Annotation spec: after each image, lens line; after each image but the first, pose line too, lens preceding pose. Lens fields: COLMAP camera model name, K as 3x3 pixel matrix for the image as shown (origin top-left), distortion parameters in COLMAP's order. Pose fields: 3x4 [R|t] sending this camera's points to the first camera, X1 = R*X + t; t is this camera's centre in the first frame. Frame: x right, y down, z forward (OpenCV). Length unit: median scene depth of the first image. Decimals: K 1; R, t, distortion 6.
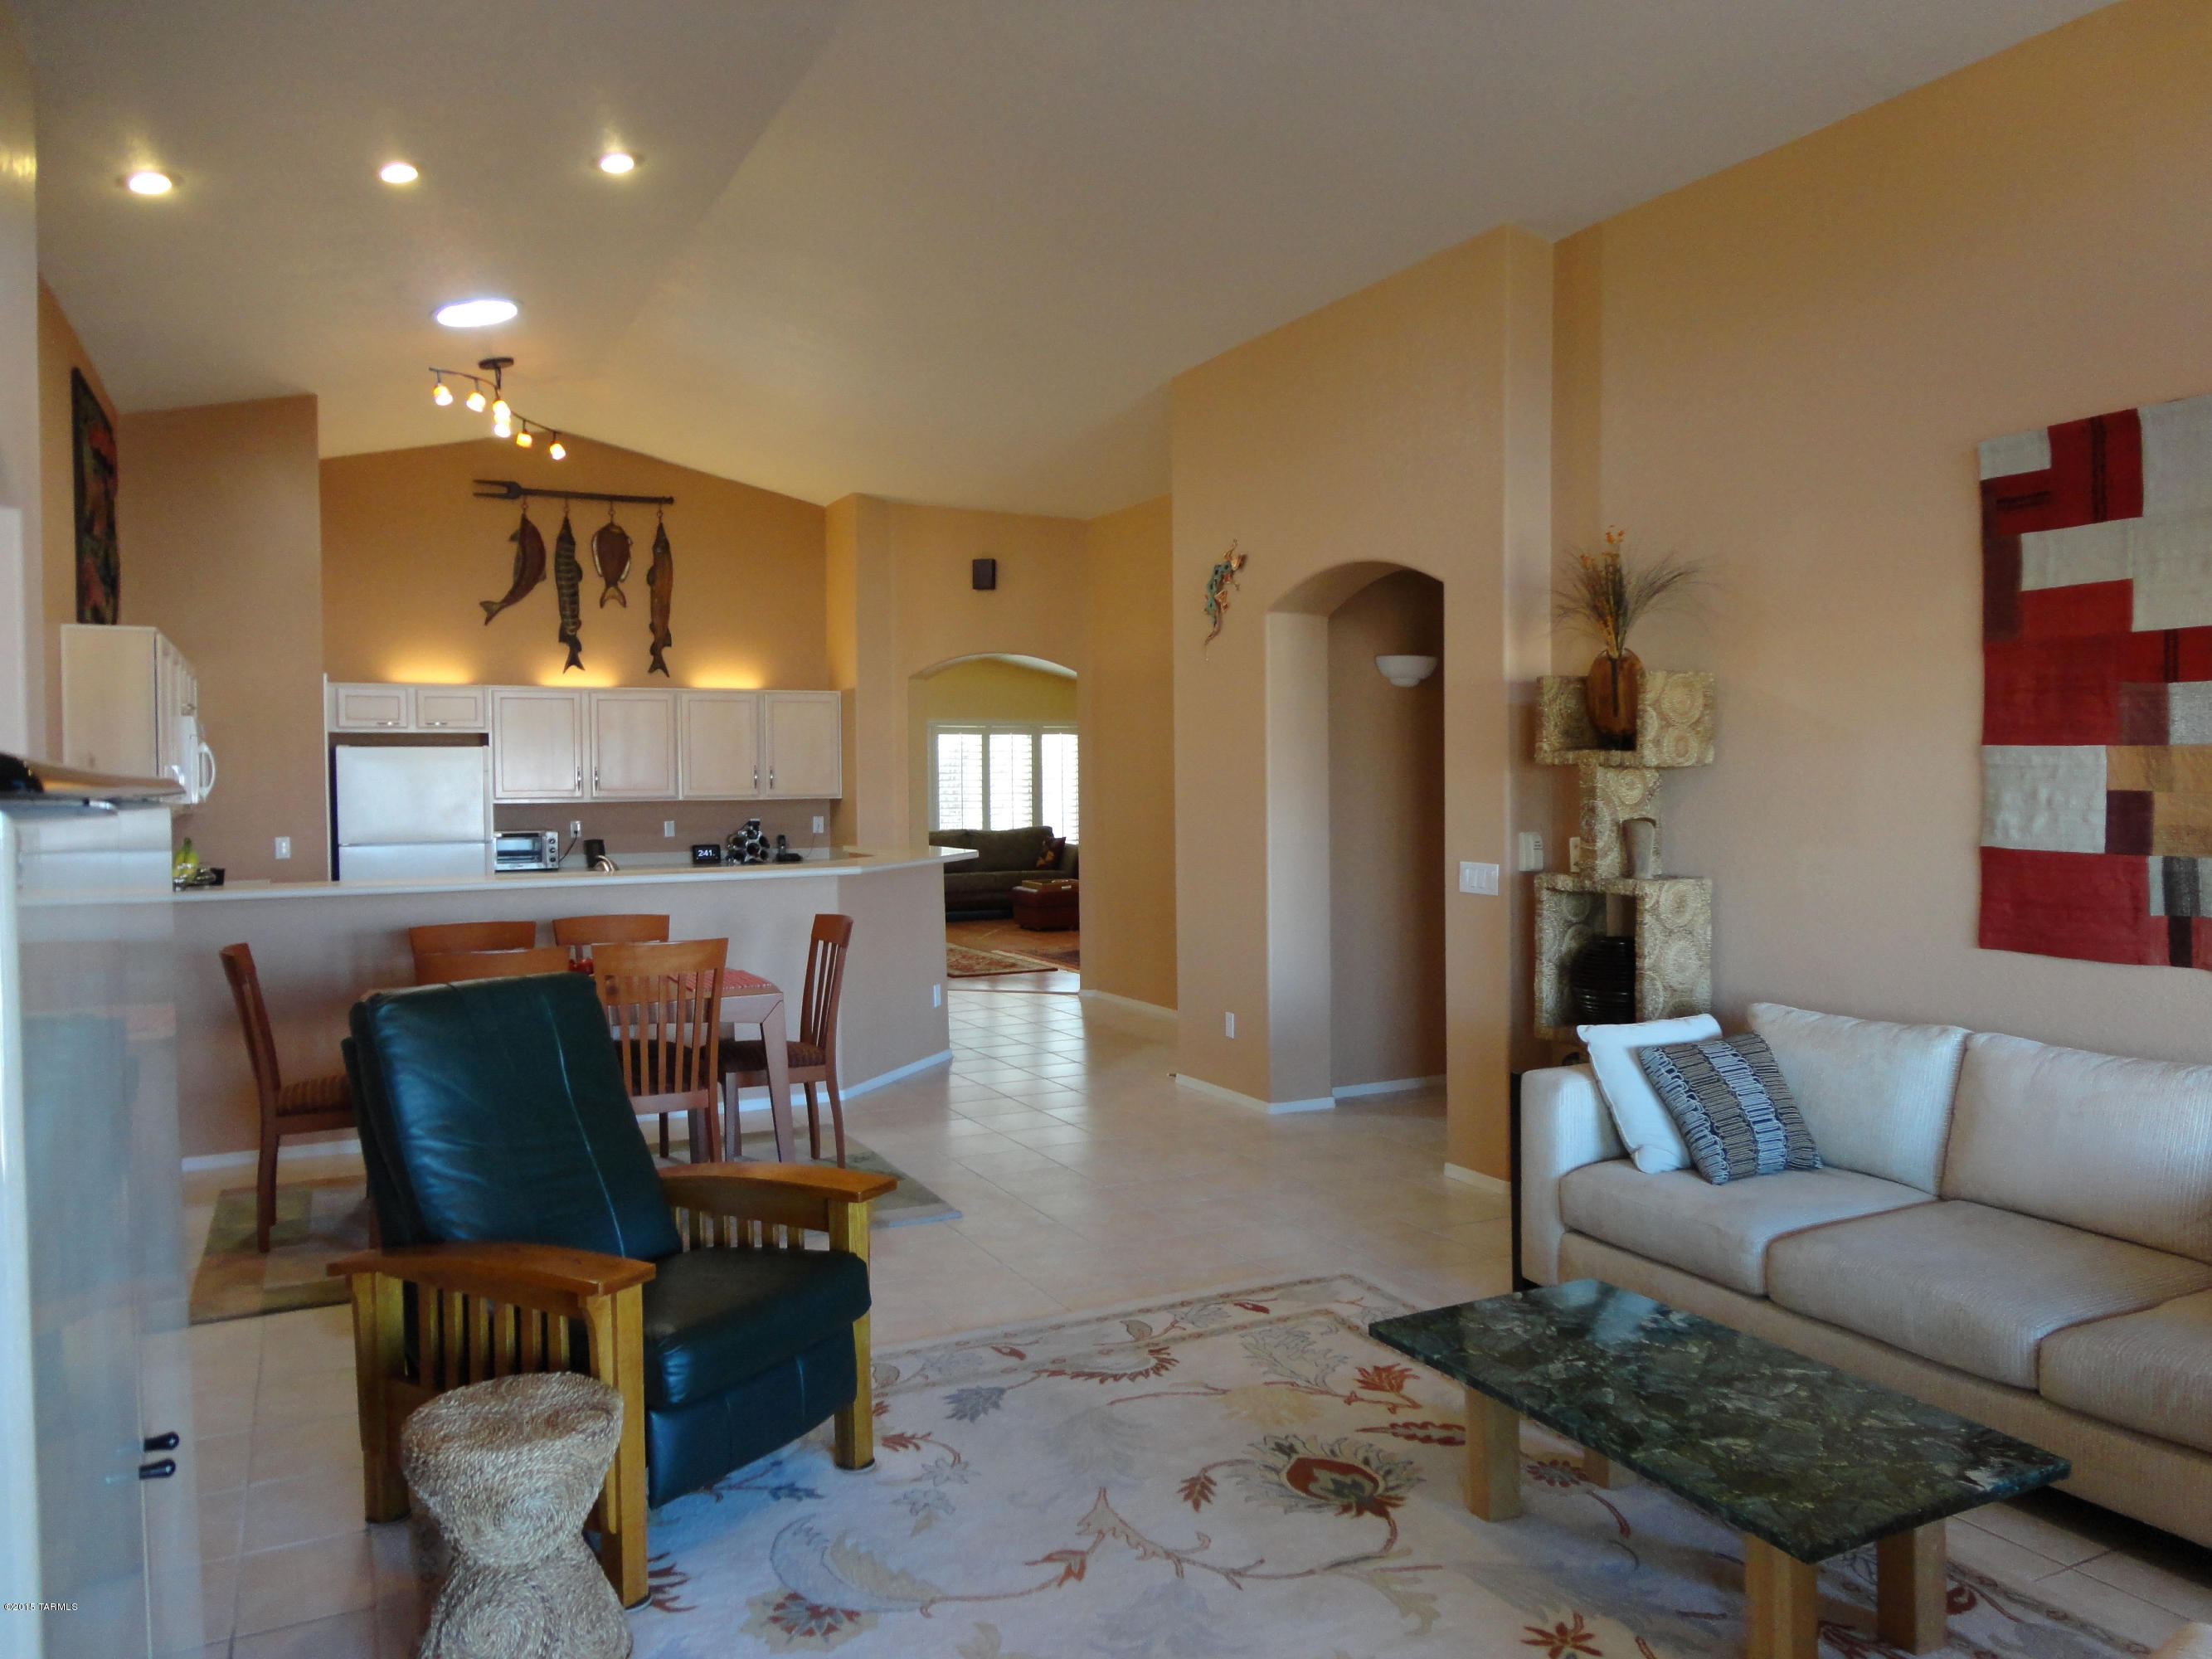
lens RADIAL K [[1596.9, 0, 1104.8], [0, 1596.9, 825.4], [0, 0, 1]] dist [-0.013698, 0.004917]
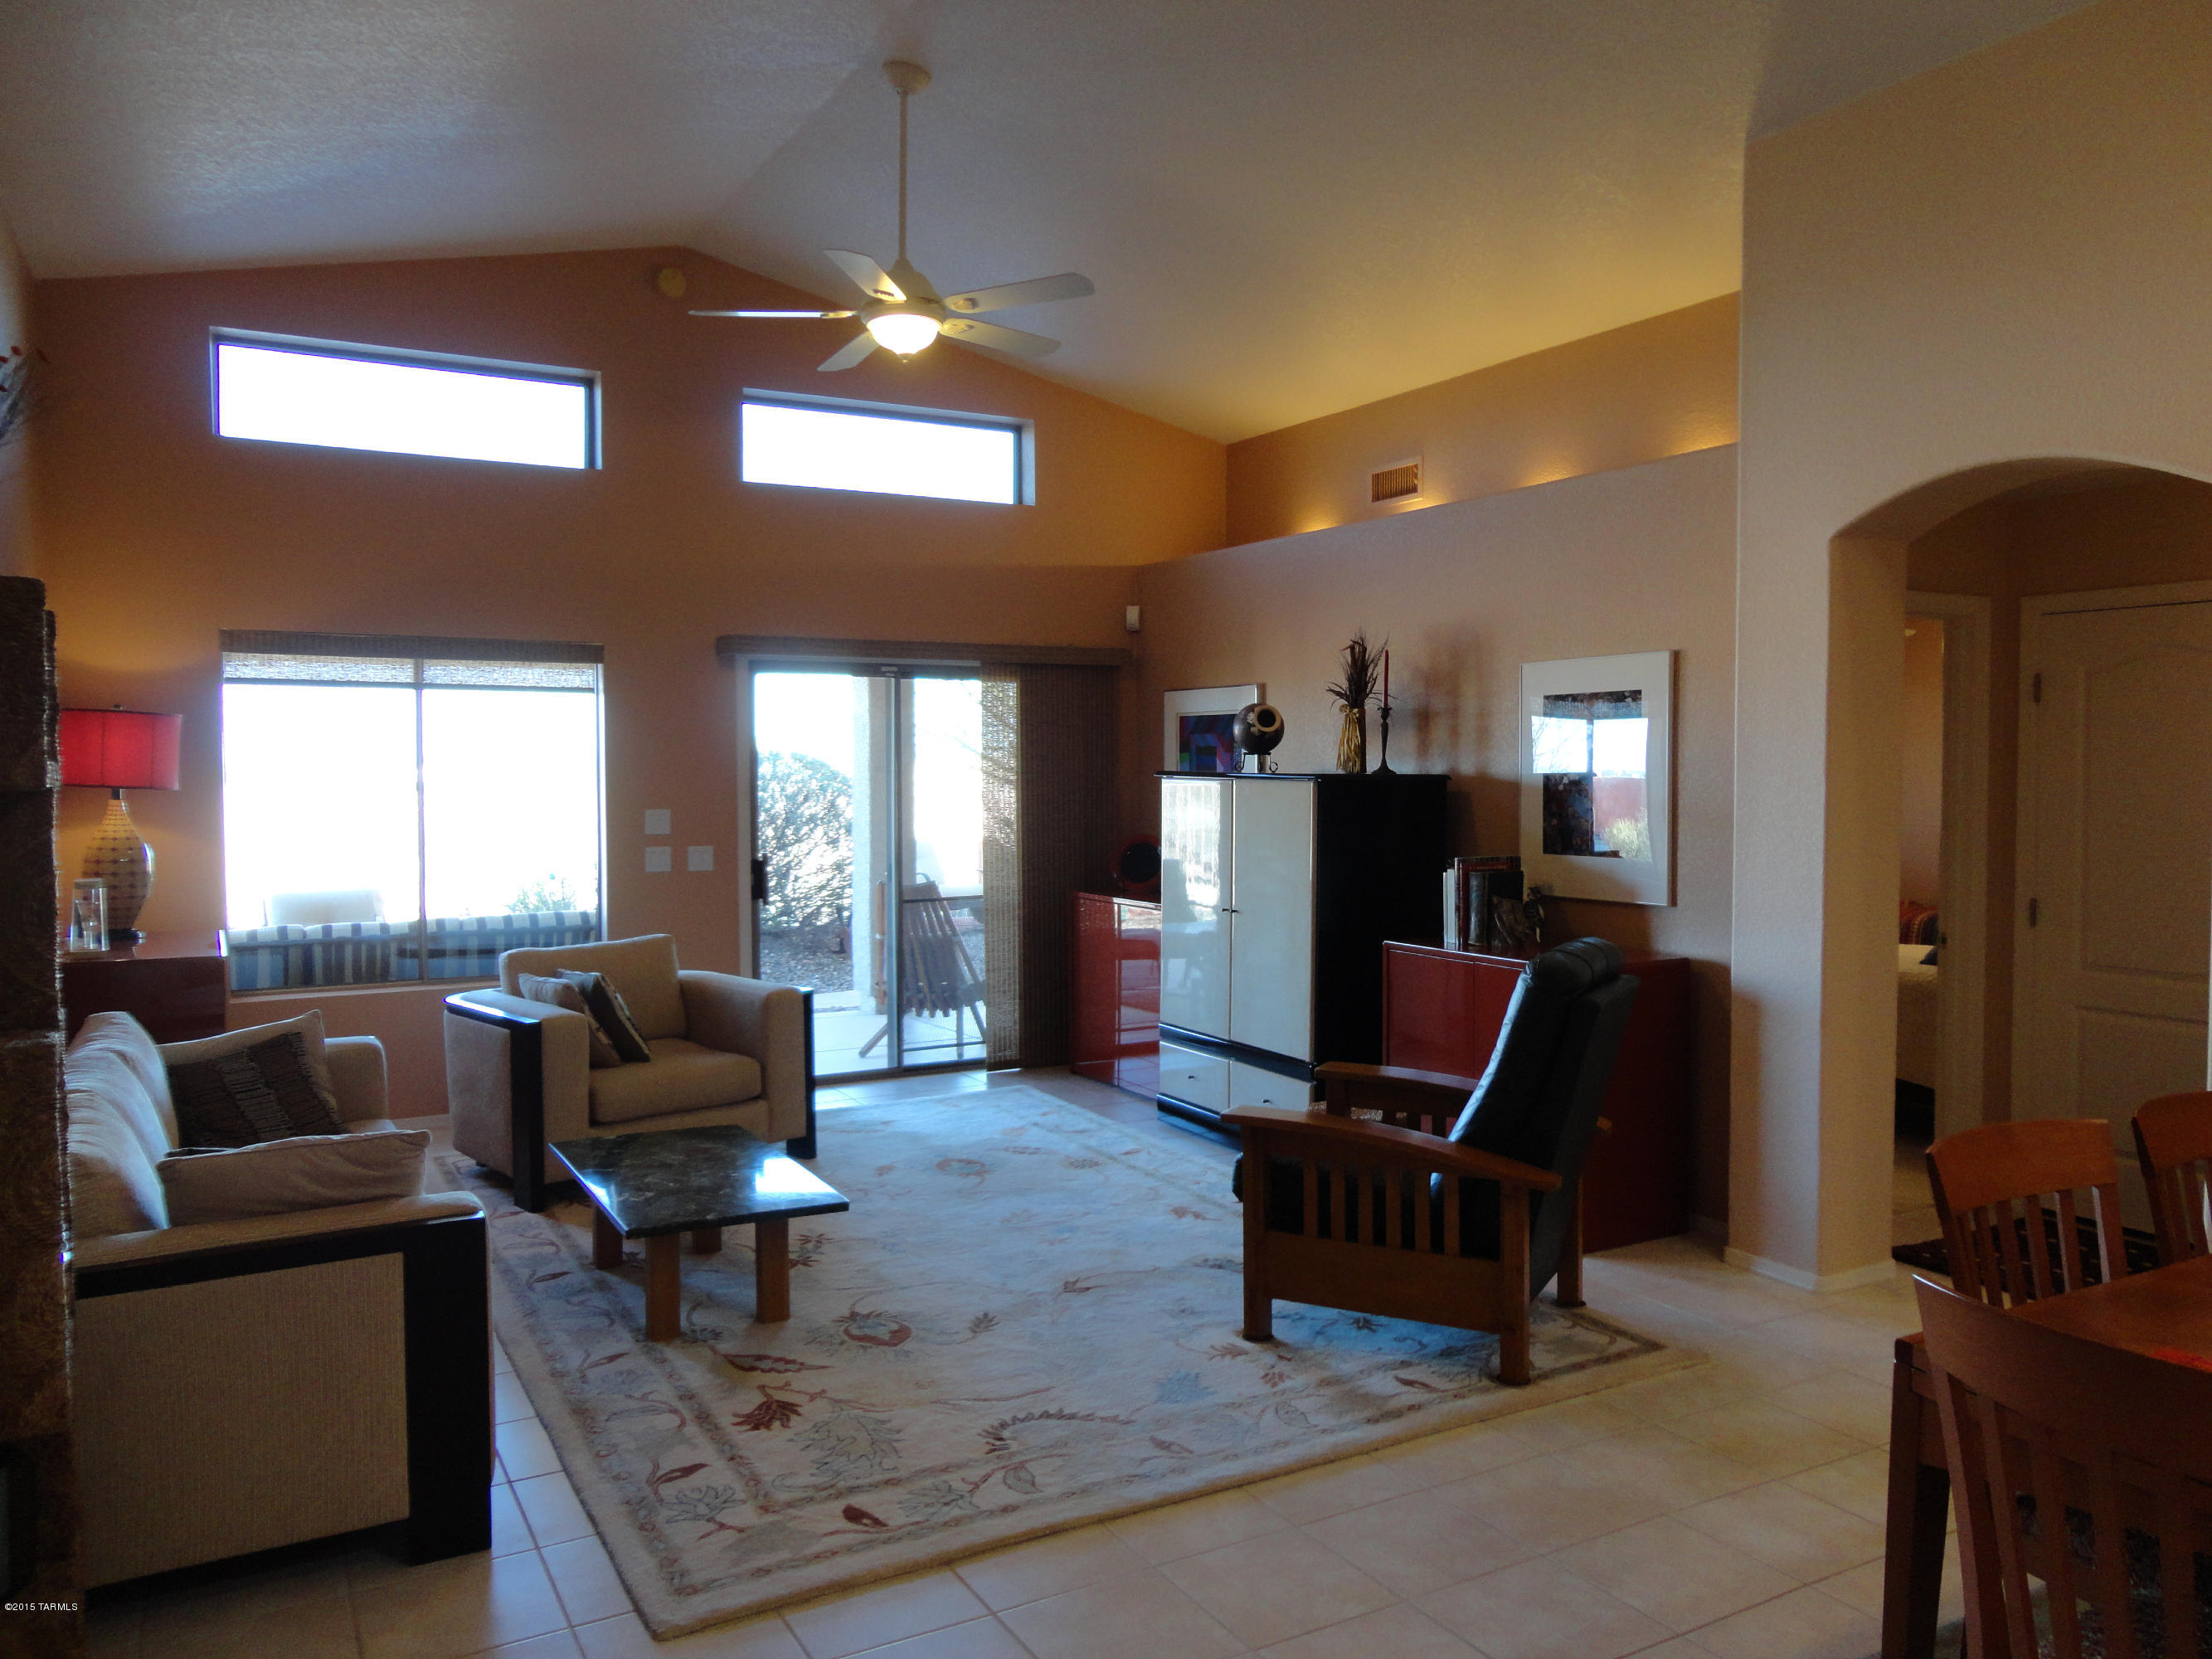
lens RADIAL K [[1596.9, 0, 1113.0], [0, 1596.9, 827.0], [0, 0, 1]] dist [-0.013698, 0.004917]
pose [[-0.998171, 0.022248, -0.056212, 0.013275], [0.018416, 0.997529, 0.067797, -0.070029], [0.057581, 0.066638, -0.996114, 1.944393]]
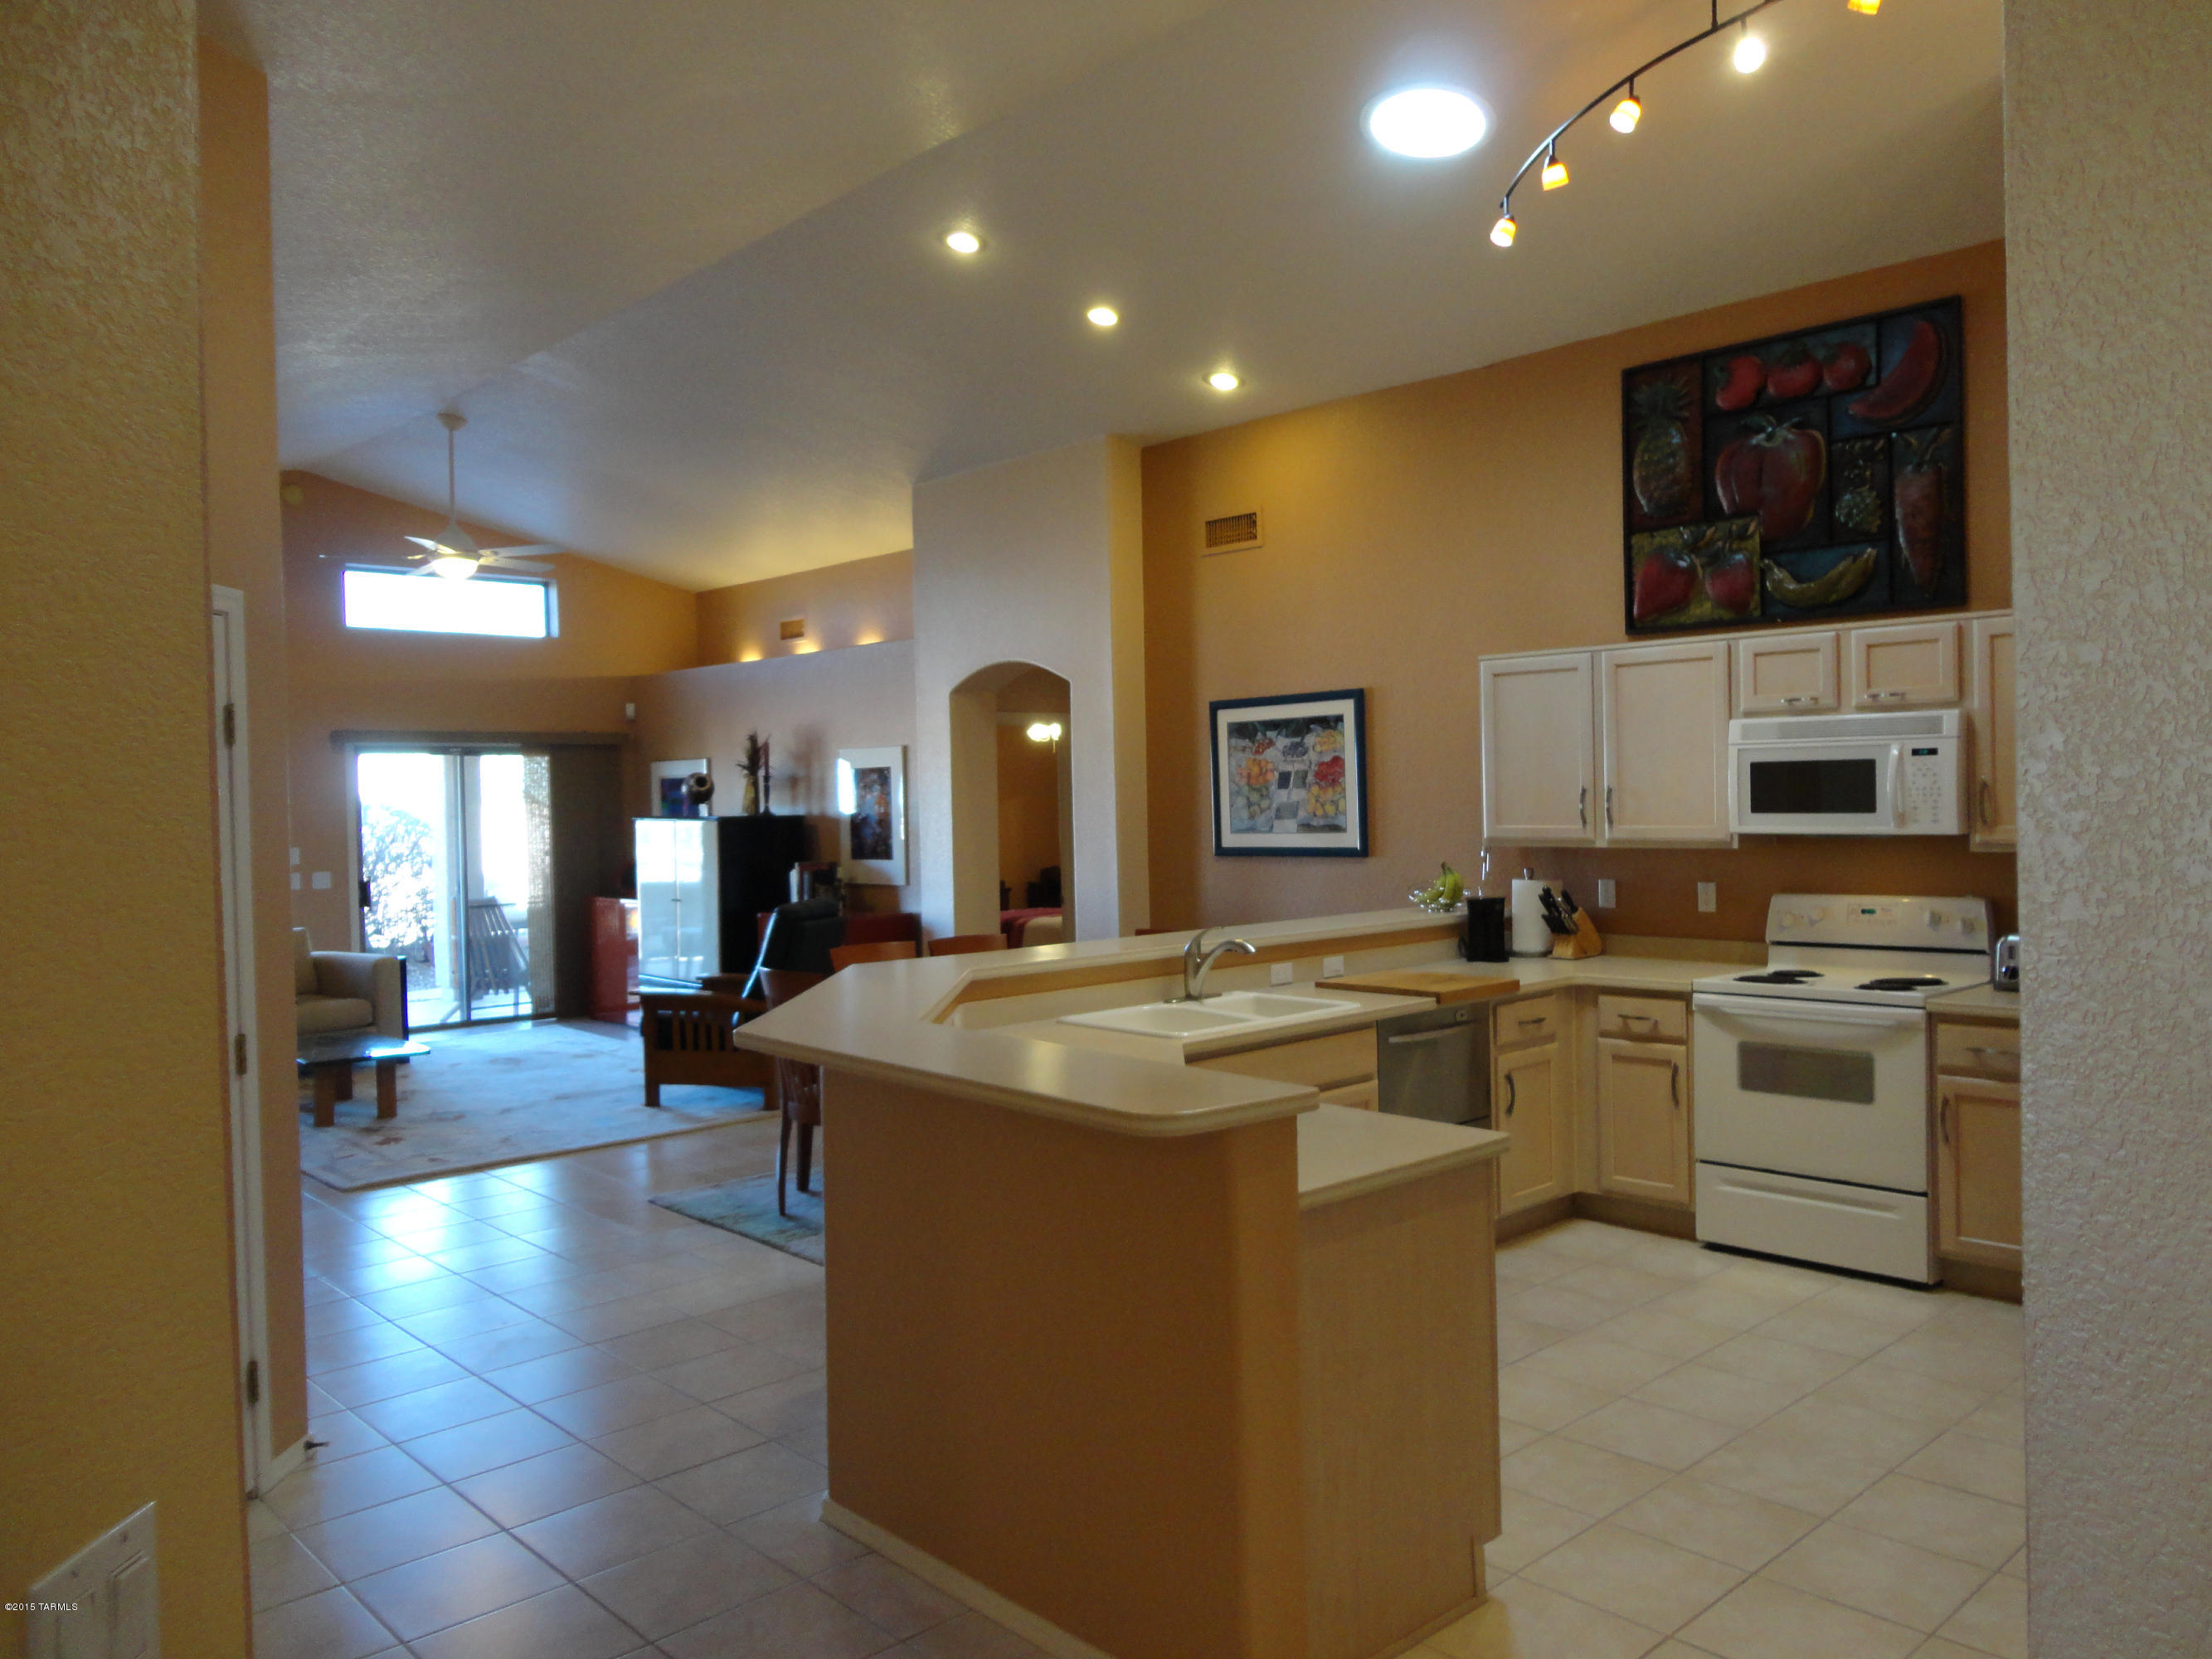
lens RADIAL K [[1596.9, 0, 1094.7], [0, 1596.9, 828.1], [0, 0, 1]] dist [-0.013698, 0.004917]
pose [[-0.958512, 0.044661, -0.281530, -0.120098], [0.030542, 0.998055, 0.054343, -0.116827], [0.283410, 0.043490, -0.958012, 3.077627]]
